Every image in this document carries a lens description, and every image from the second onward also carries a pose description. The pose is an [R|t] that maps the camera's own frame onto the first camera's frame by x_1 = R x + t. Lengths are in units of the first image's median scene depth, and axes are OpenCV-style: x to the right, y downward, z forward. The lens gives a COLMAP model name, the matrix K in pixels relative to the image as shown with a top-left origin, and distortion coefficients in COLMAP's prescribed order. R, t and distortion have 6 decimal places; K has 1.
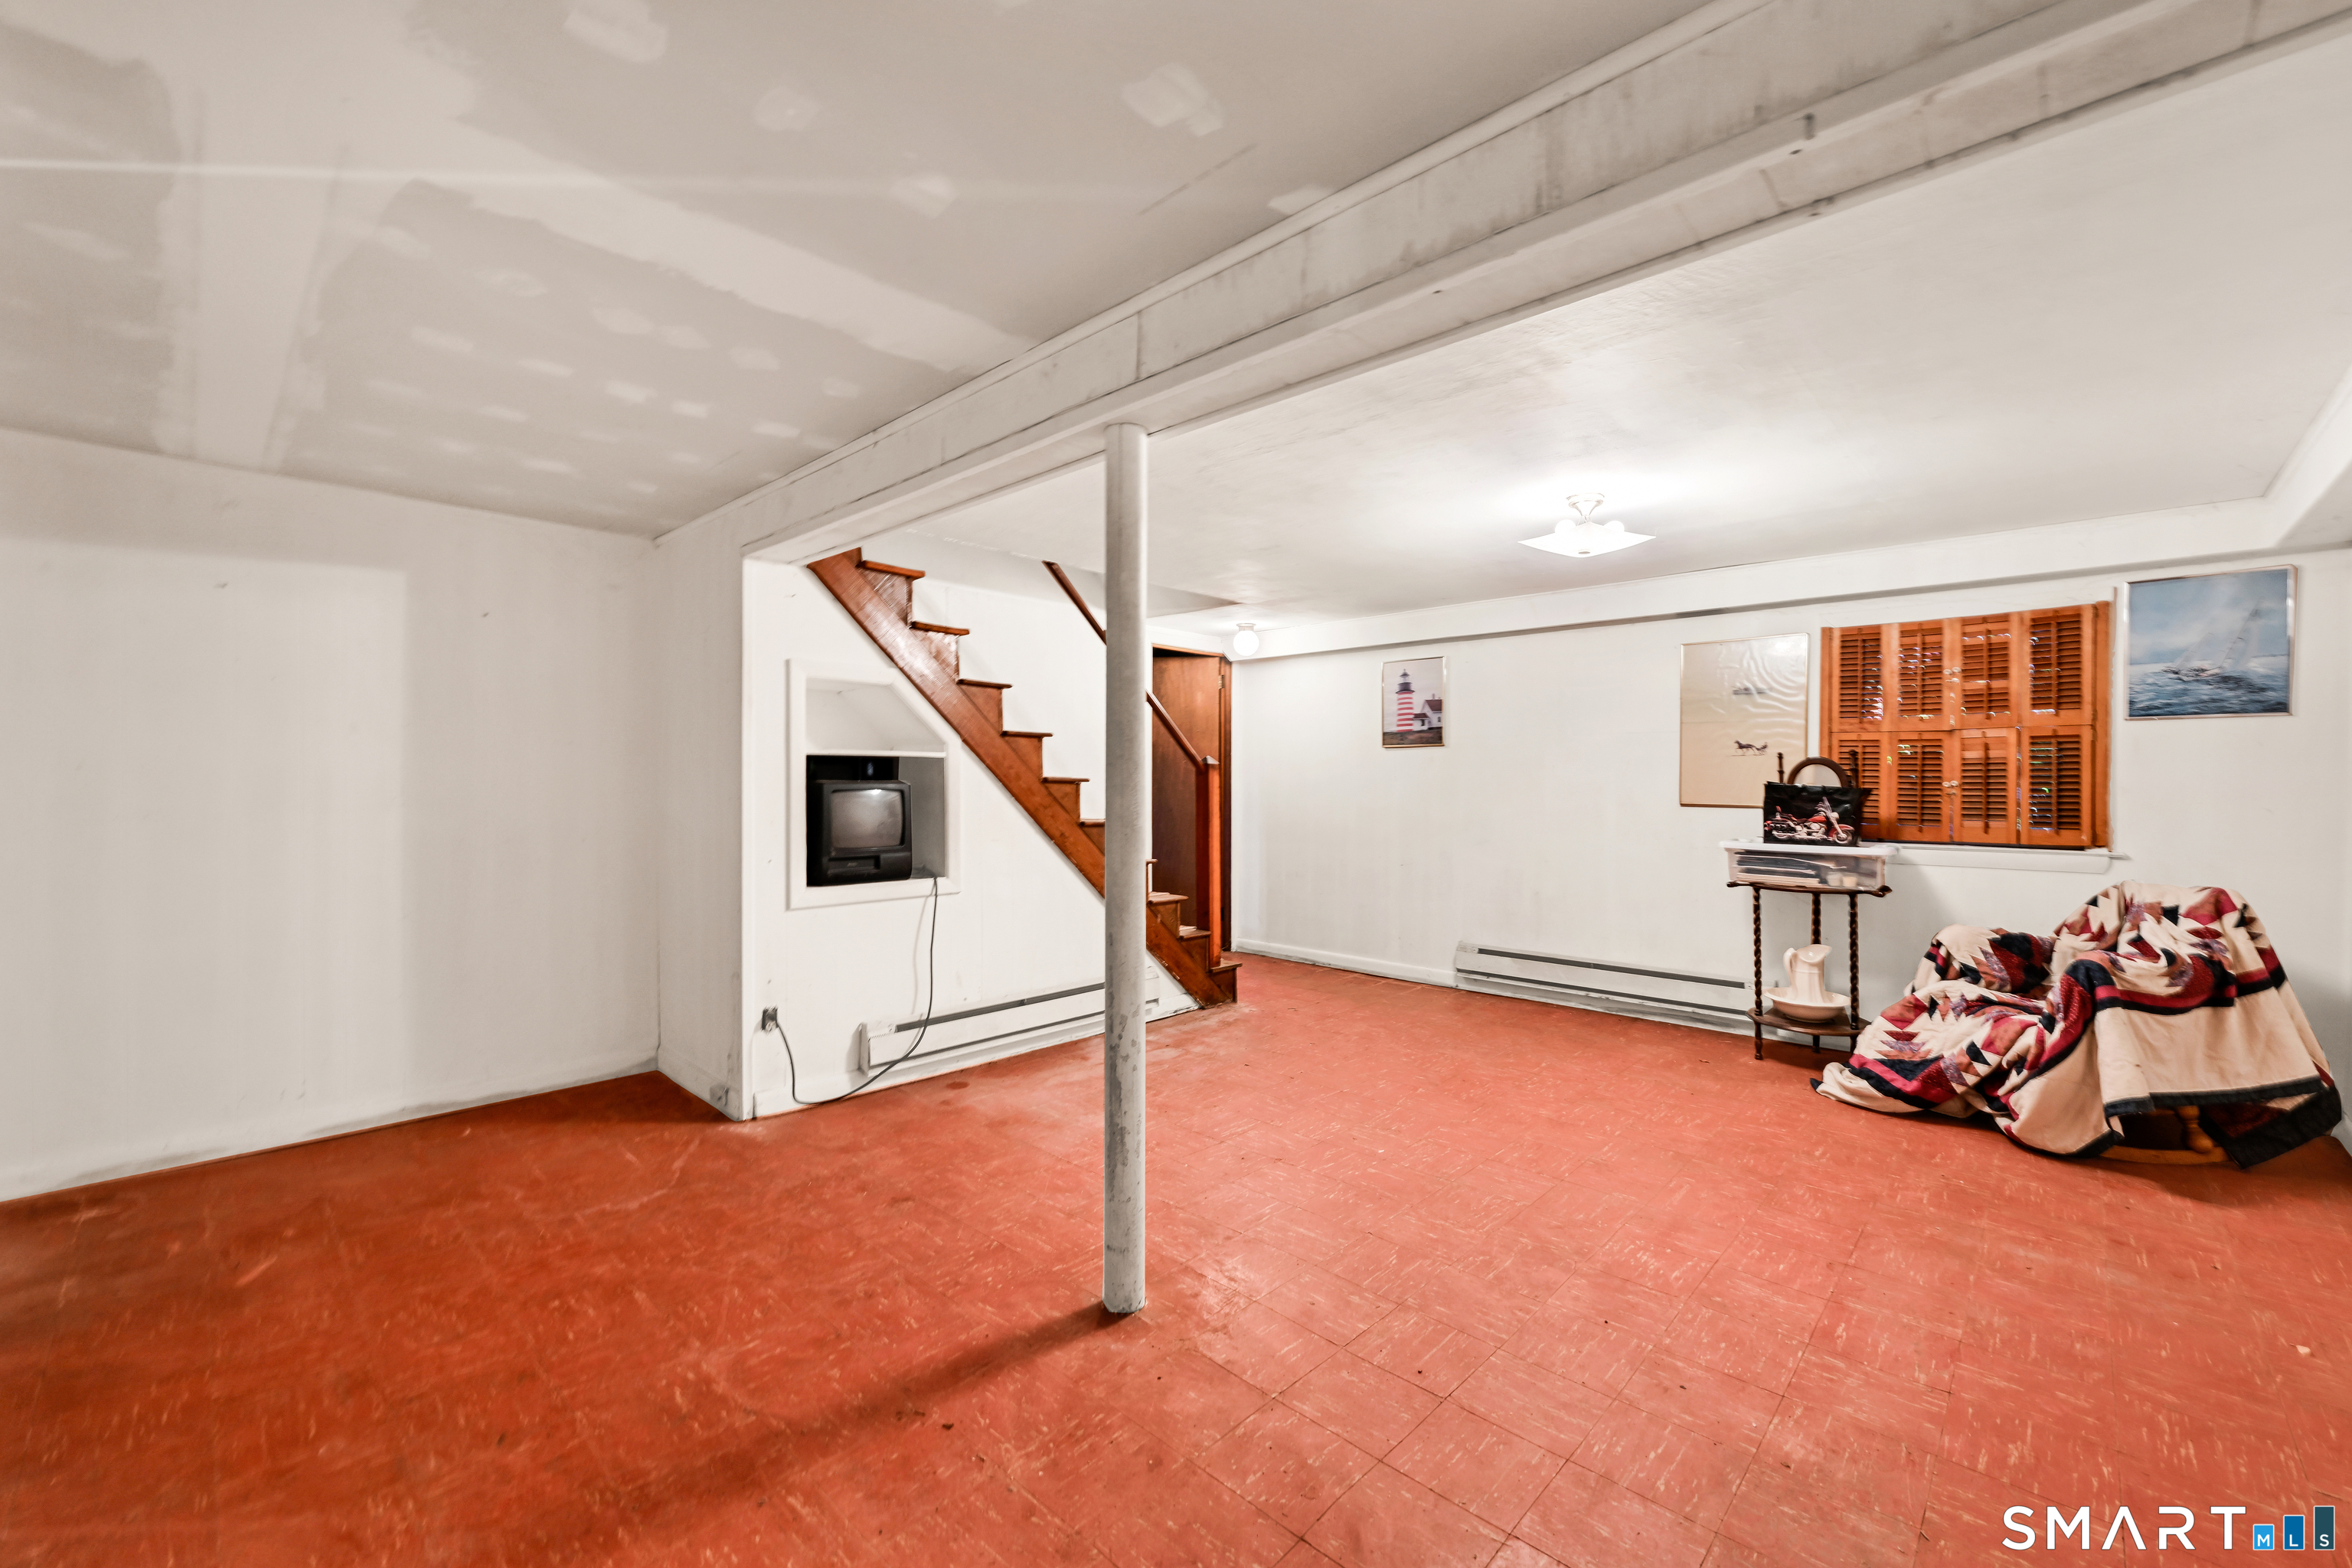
lens RADIAL K [[943.1, 0, 1176.0], [0, 943.1, 781.1], [0, 0, 1]] dist [0.000260, 0.000456]
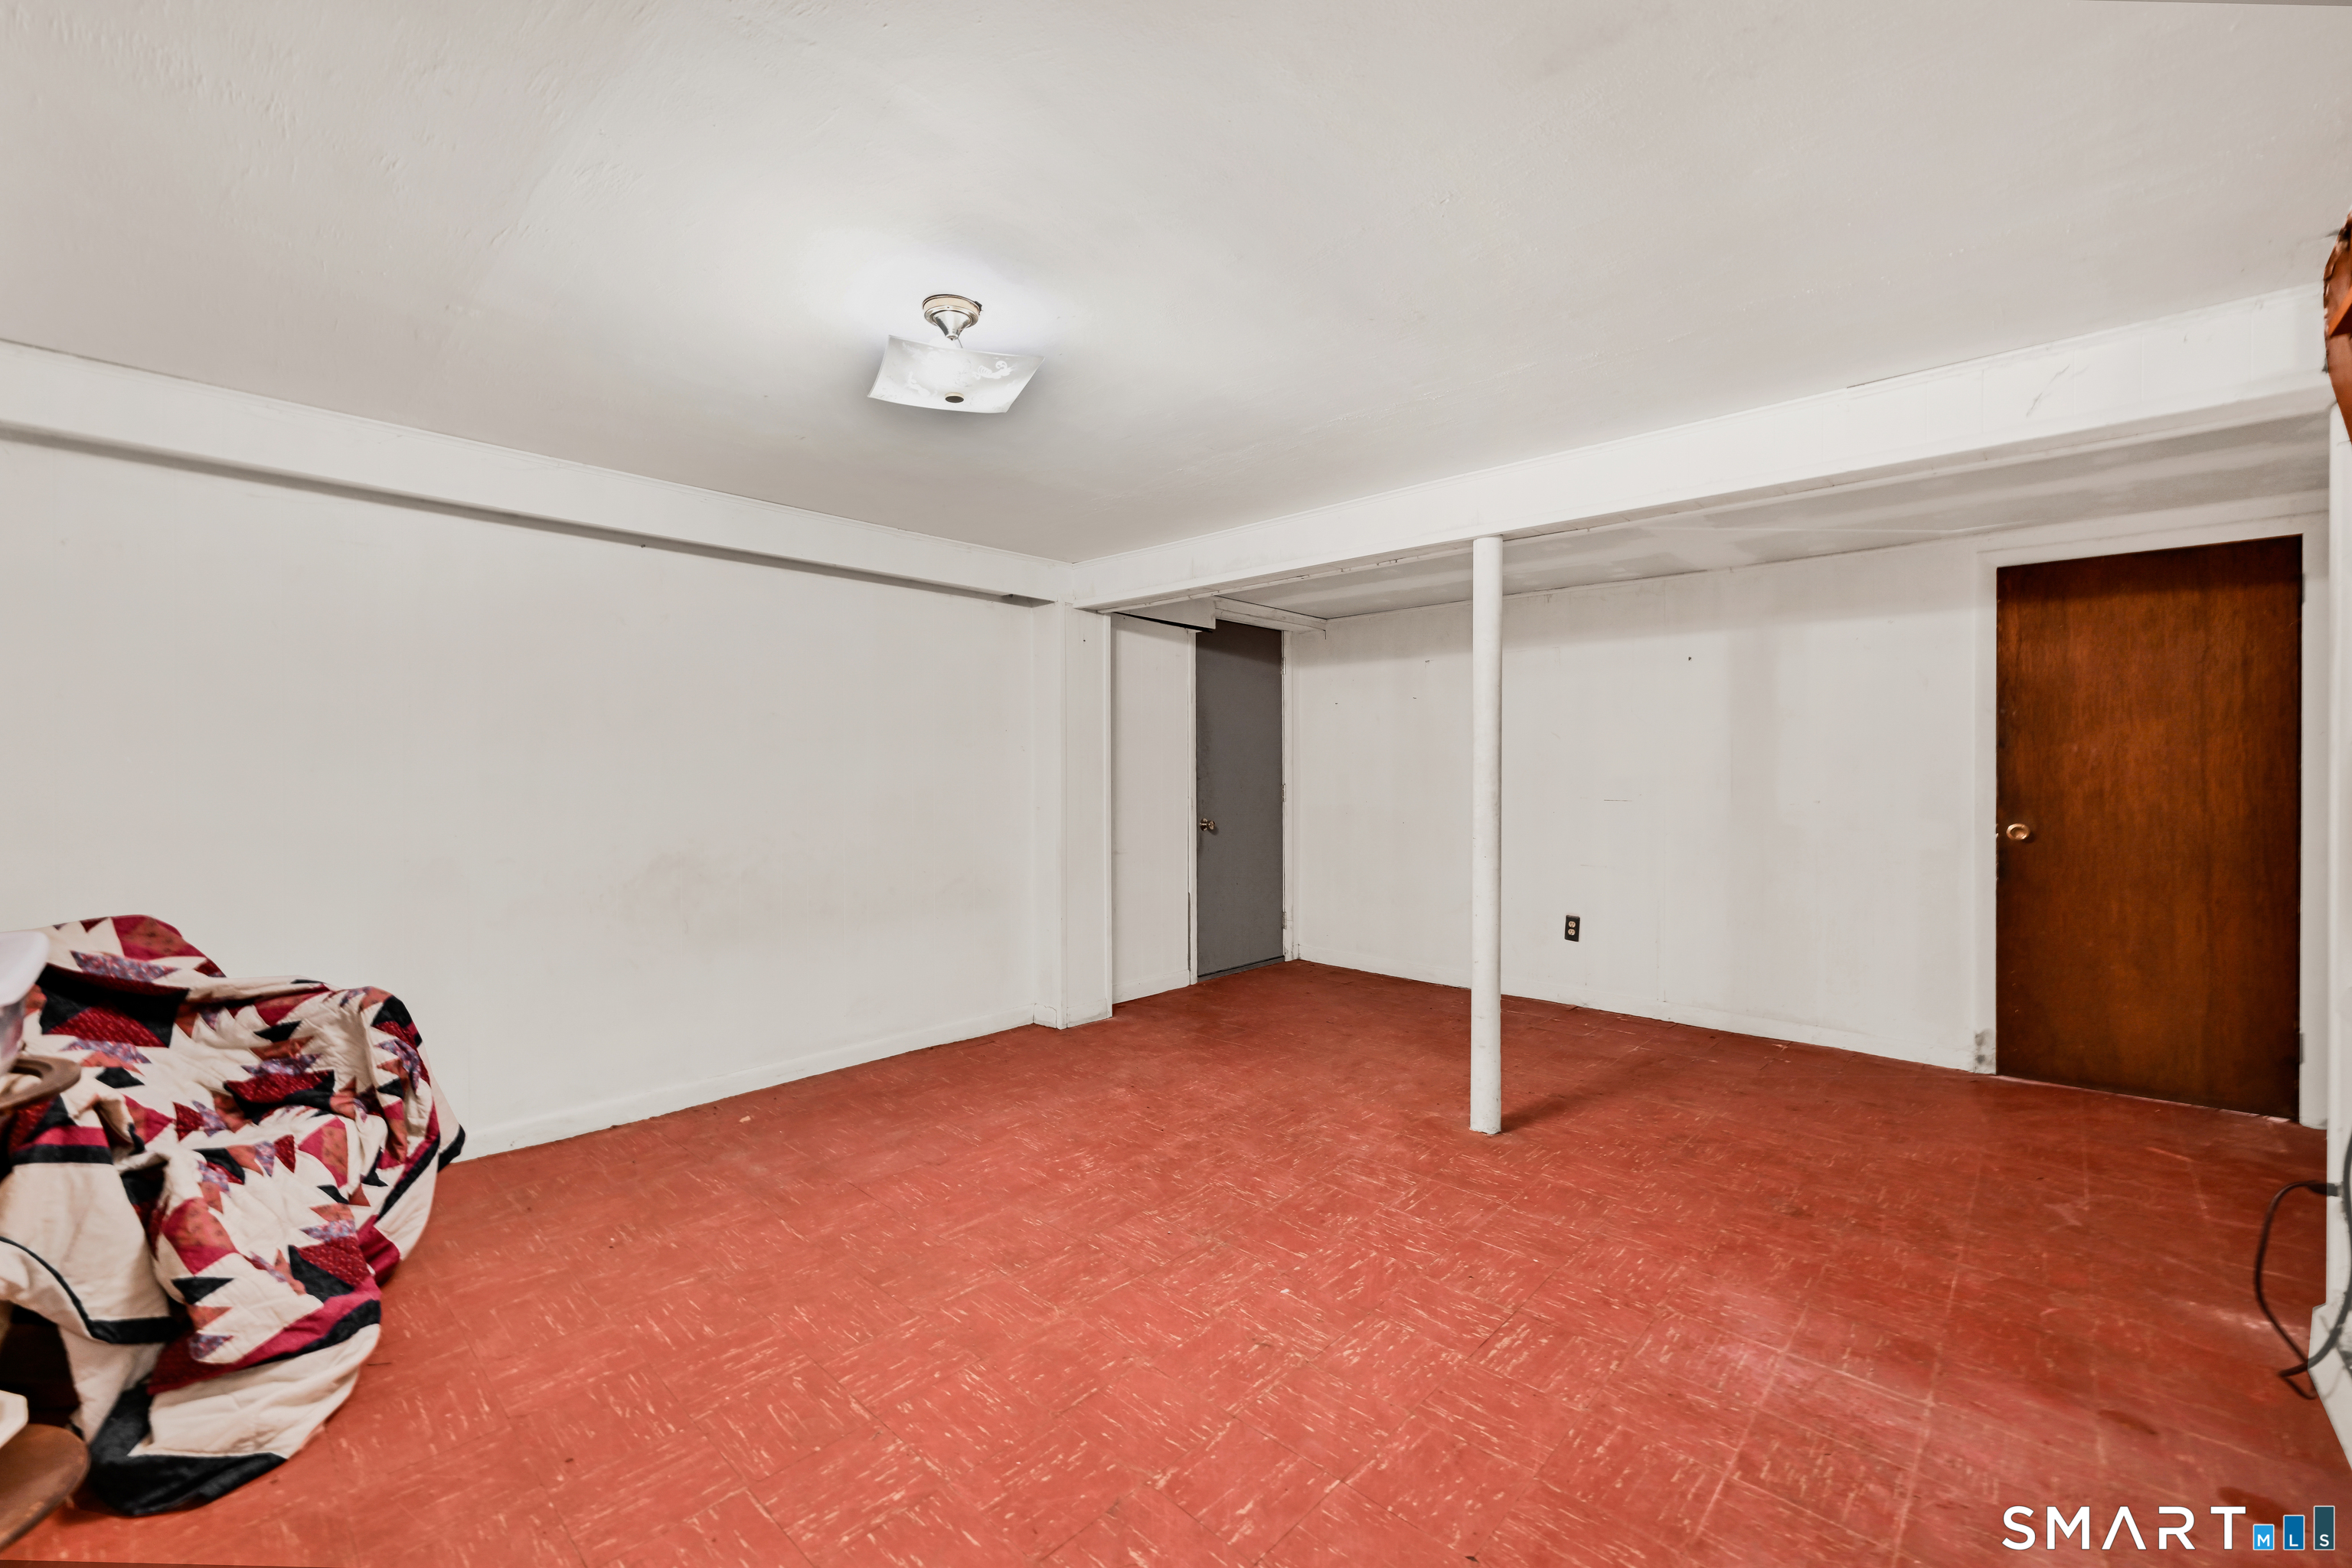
lens RADIAL K [[943.1, 0, 1176.1], [0, 943.1, 777.8], [0, 0, 1]] dist [0.000260, 0.000456]
pose [[-0.999930, -0.006314, -0.009989, 0.373126], [-0.006402, 0.999941, 0.008776, -0.003042], [0.009933, 0.008839, -0.999912, 2.061326]]
